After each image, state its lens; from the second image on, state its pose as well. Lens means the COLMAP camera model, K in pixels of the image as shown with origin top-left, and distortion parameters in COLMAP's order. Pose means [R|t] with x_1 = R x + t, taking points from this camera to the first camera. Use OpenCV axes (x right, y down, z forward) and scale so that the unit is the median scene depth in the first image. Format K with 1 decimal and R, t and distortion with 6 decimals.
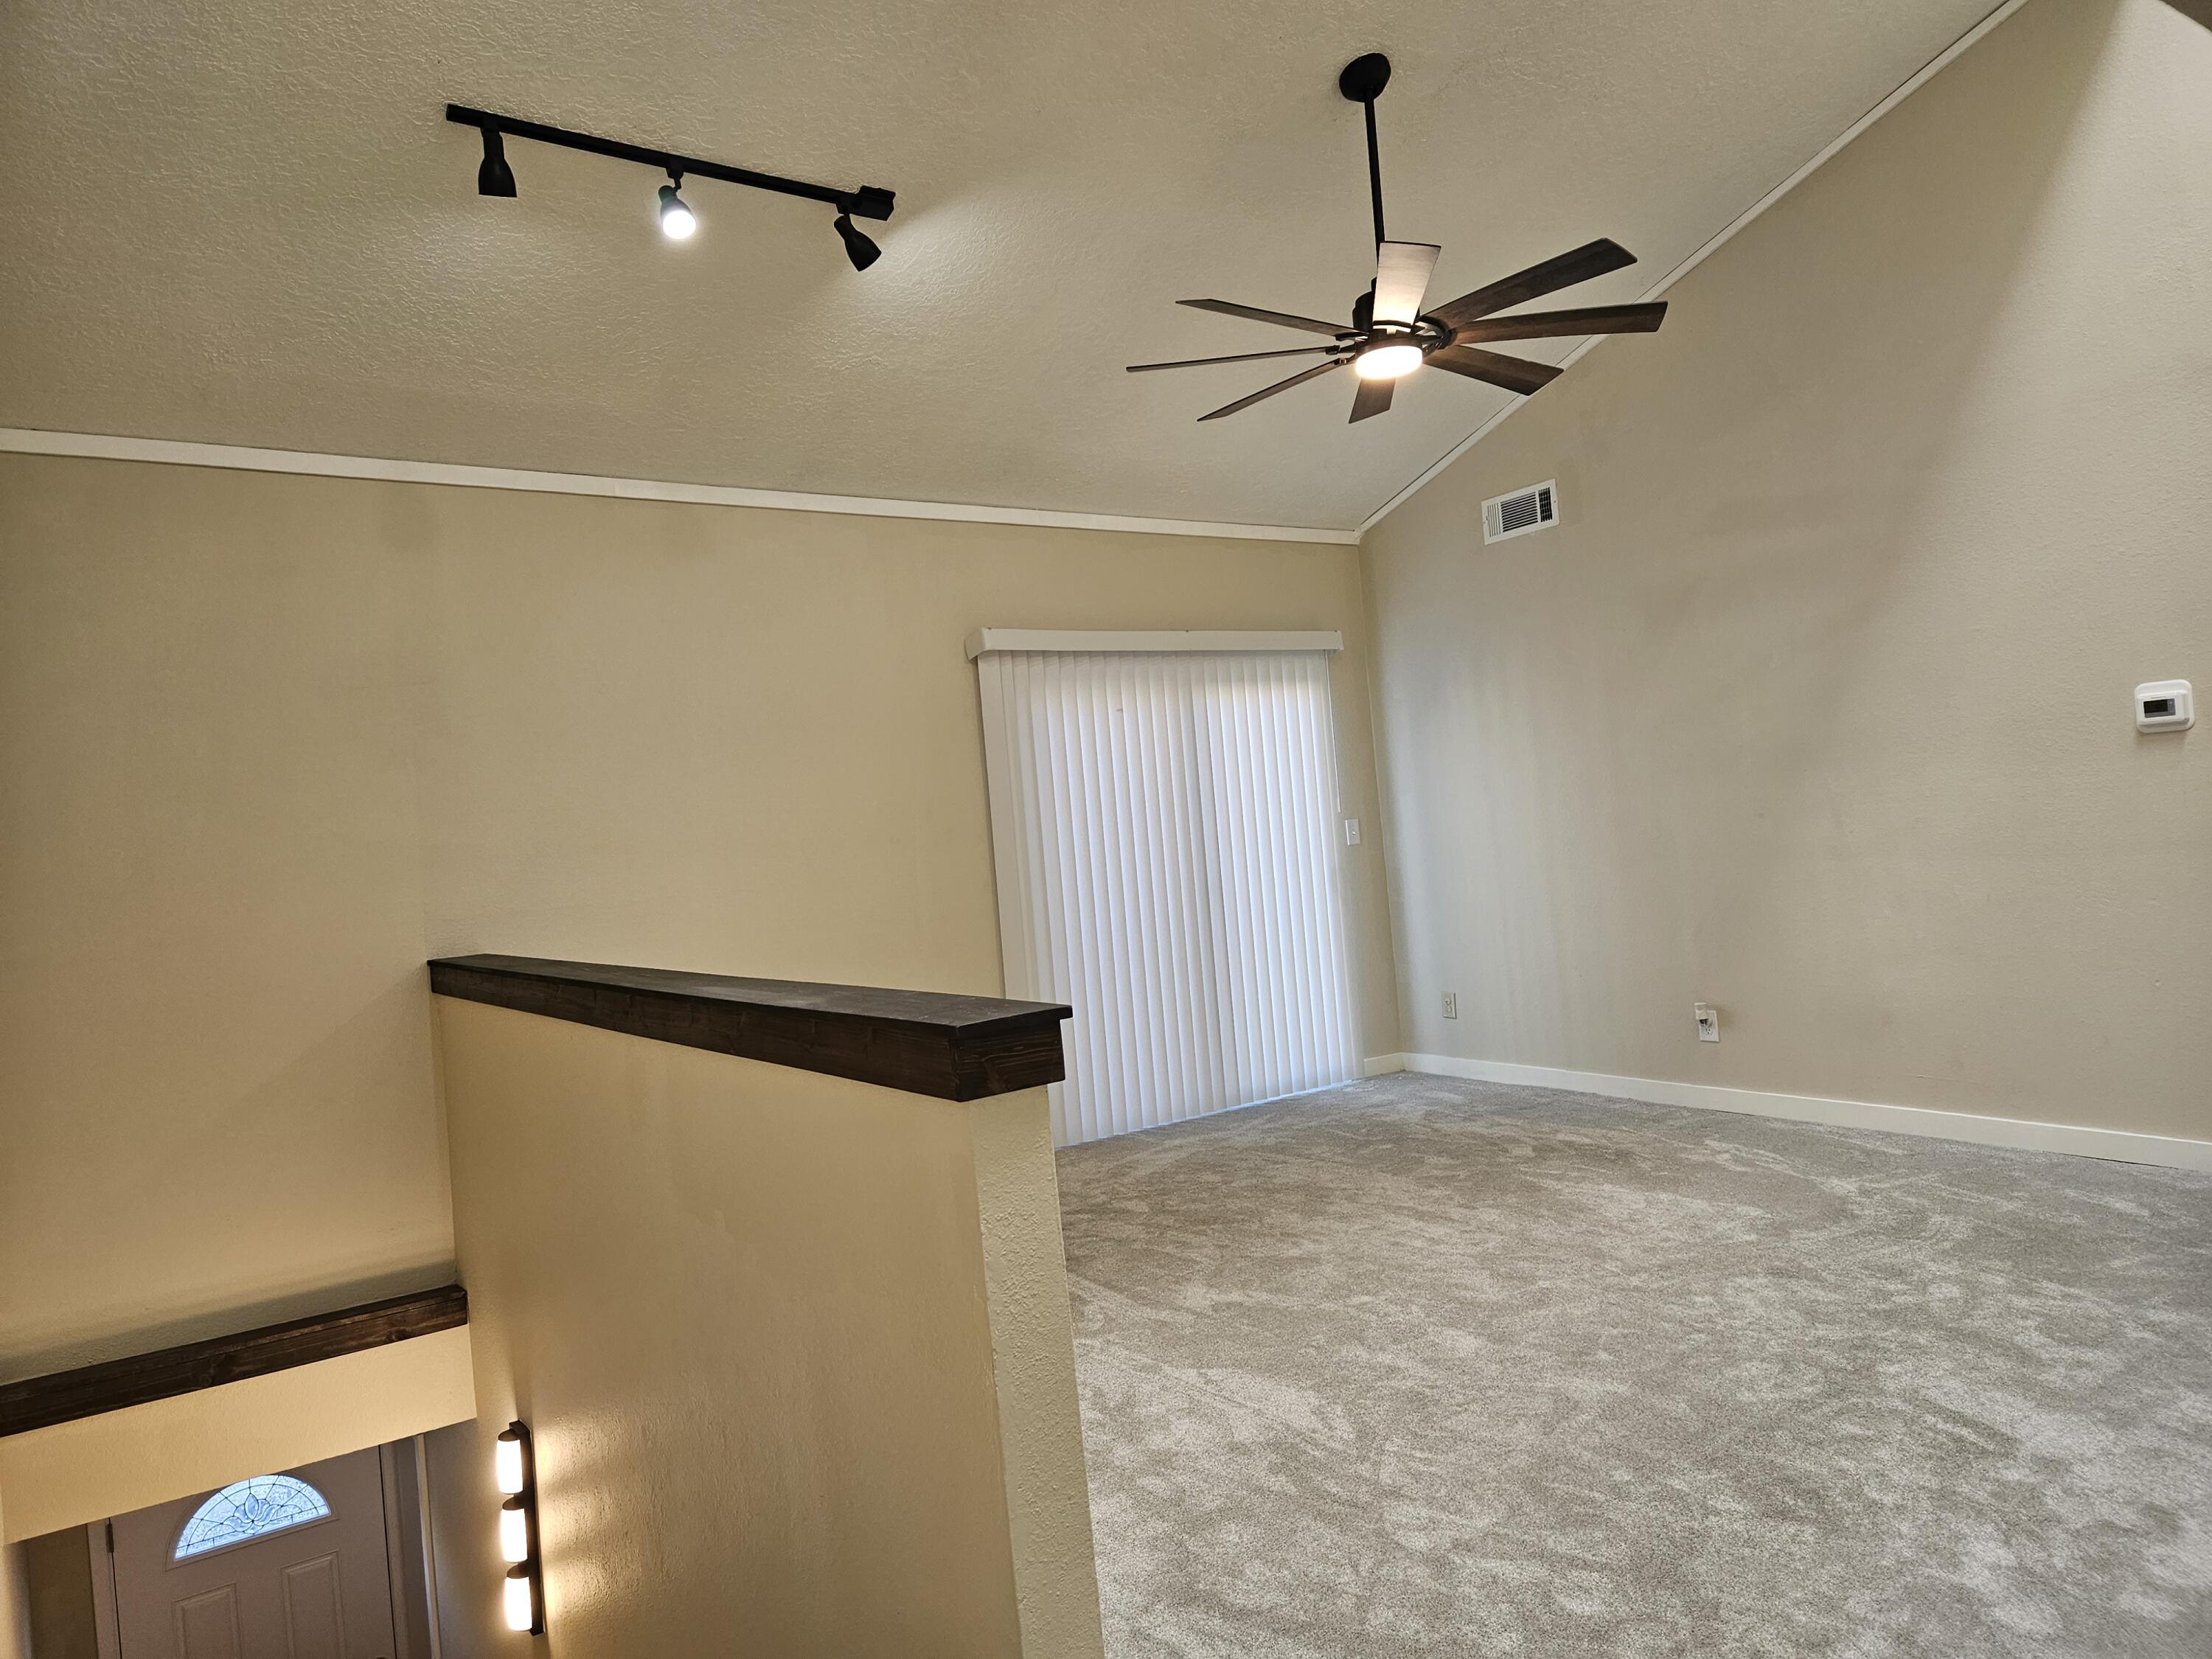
lens RADIAL K [[1475.6, 0, 1108.1], [0, 1475.6, 852.1], [0, 0, 1]] dist [0.081834, -0.072816]
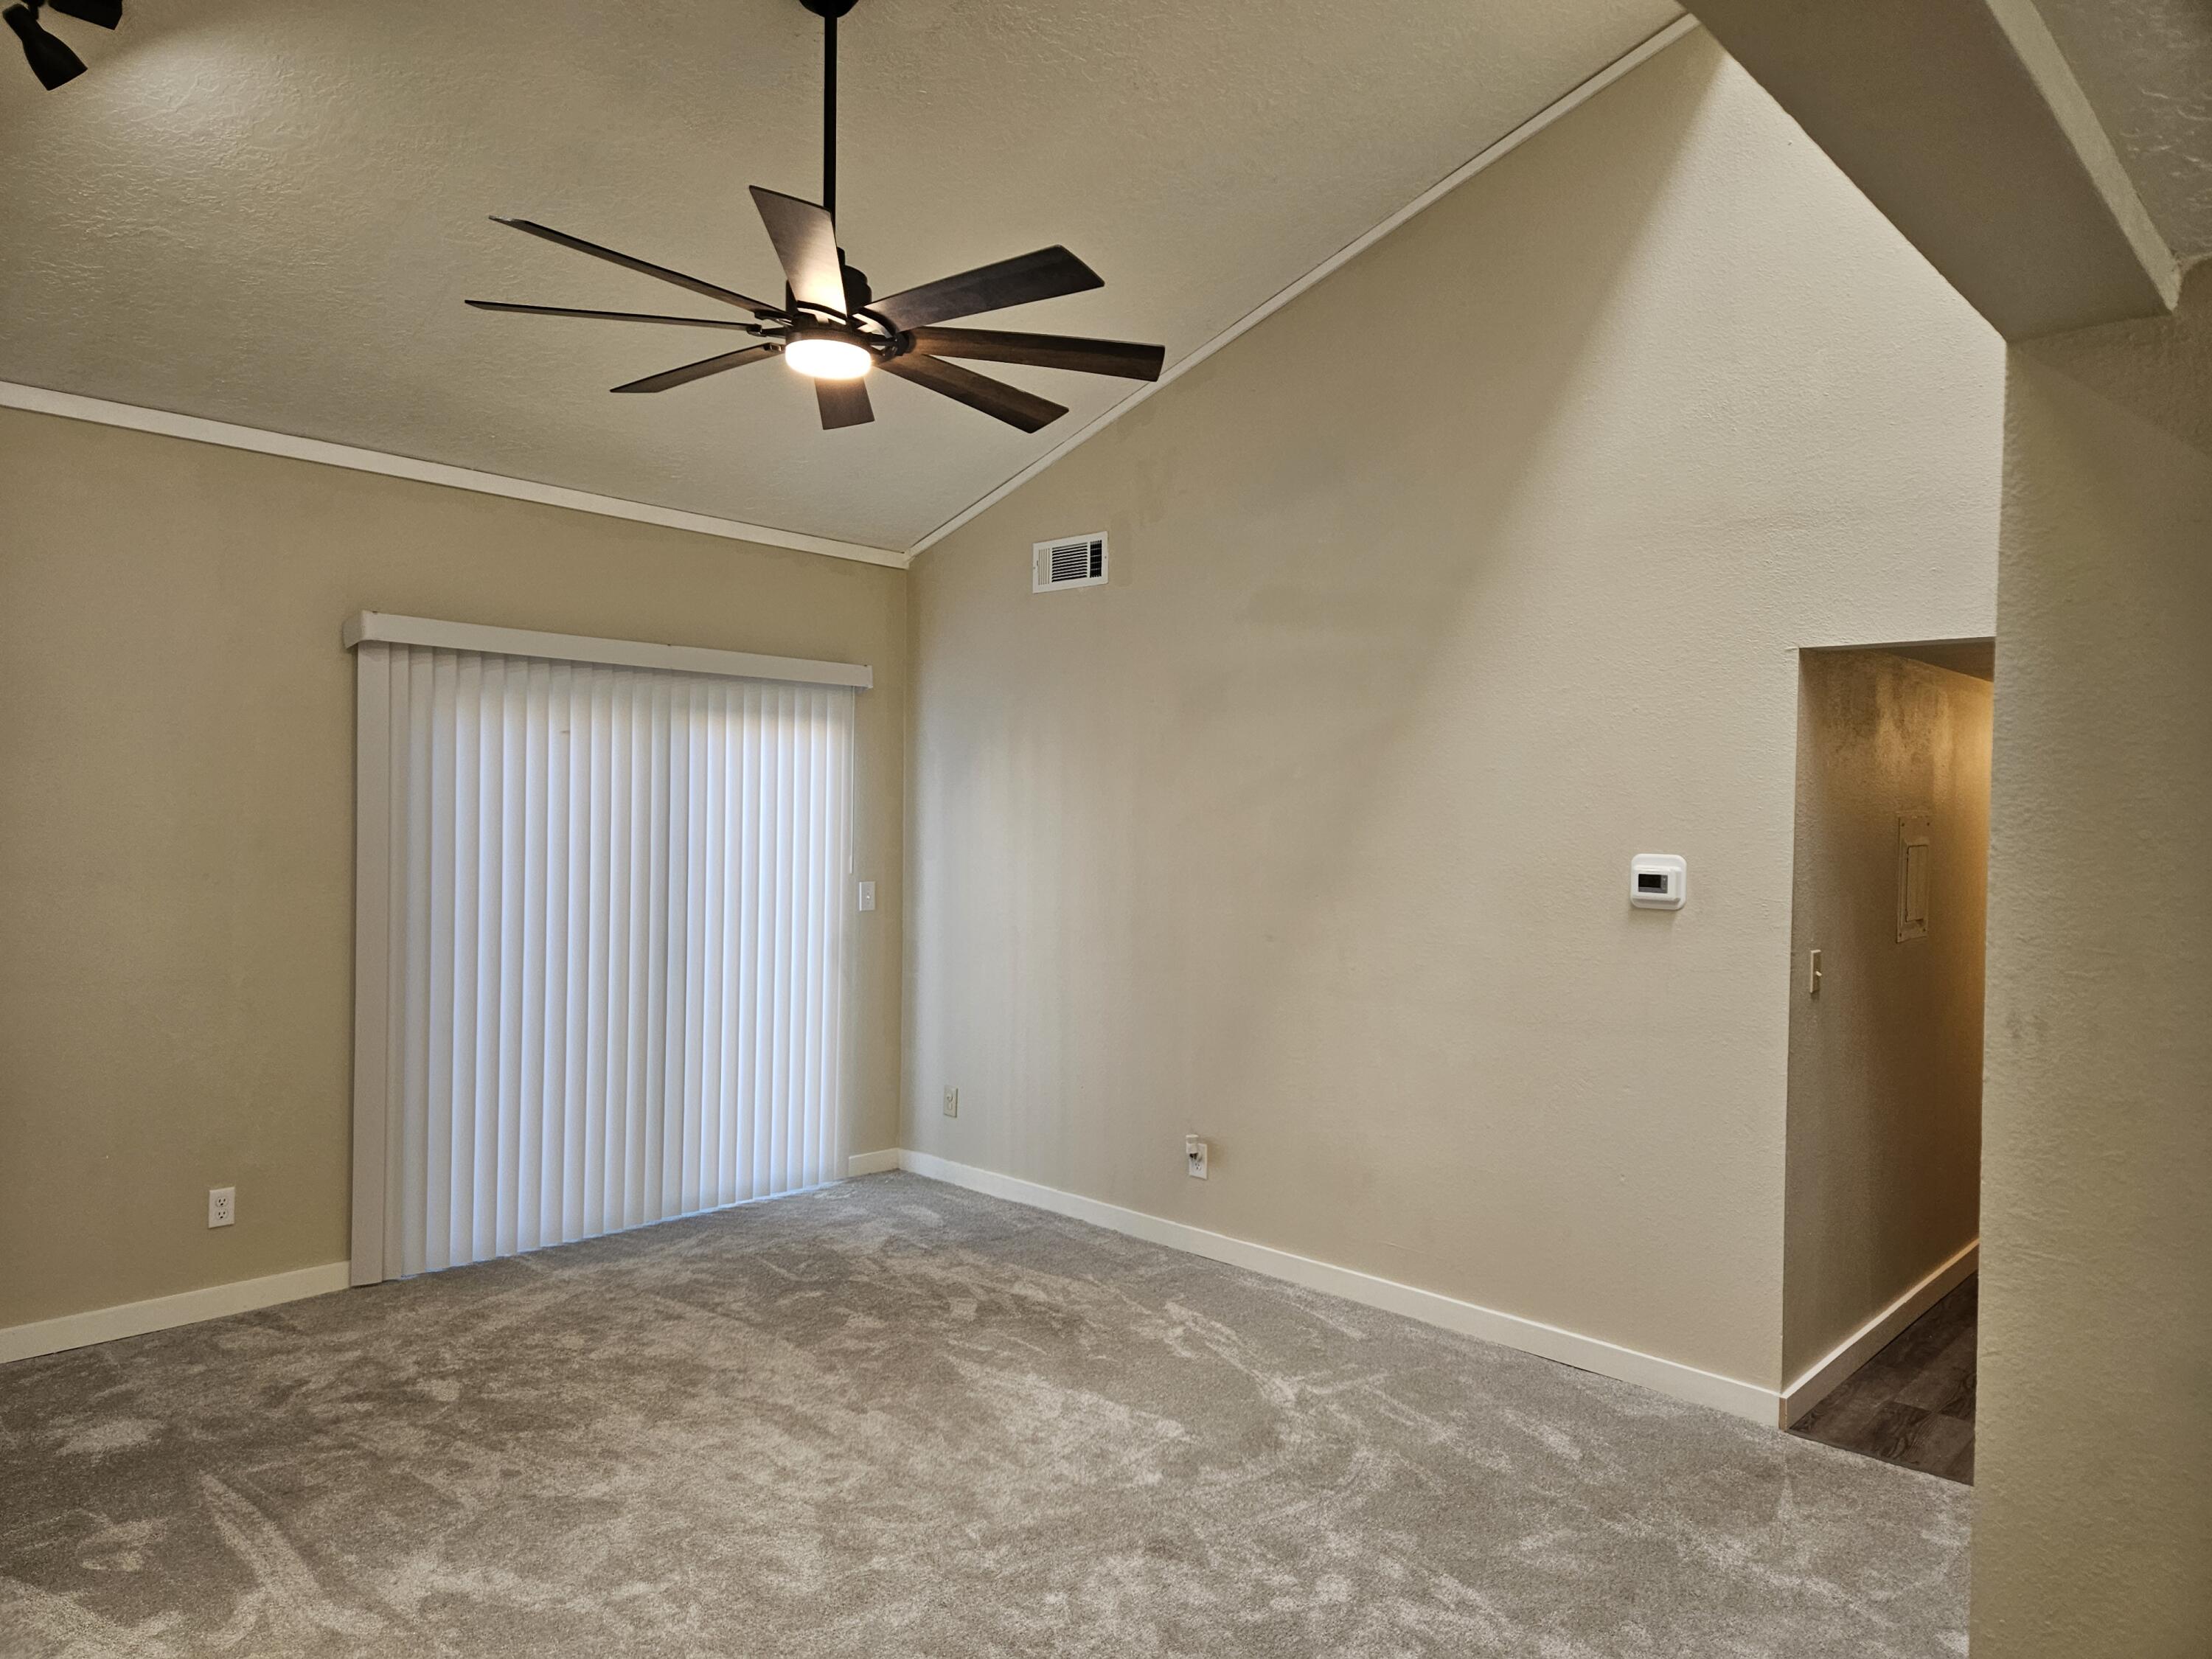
lens RADIAL K [[1544.2, 0, 1054.7], [0, 1544.2, 899.2], [0, 0, 1]] dist [0.096316, -0.088617]
pose [[0.971277, 0.093116, 0.218975, 0.136603], [-0.097963, 0.995125, 0.011362, -0.061905], [-0.216849, -0.032487, 0.975664, 0.151141]]
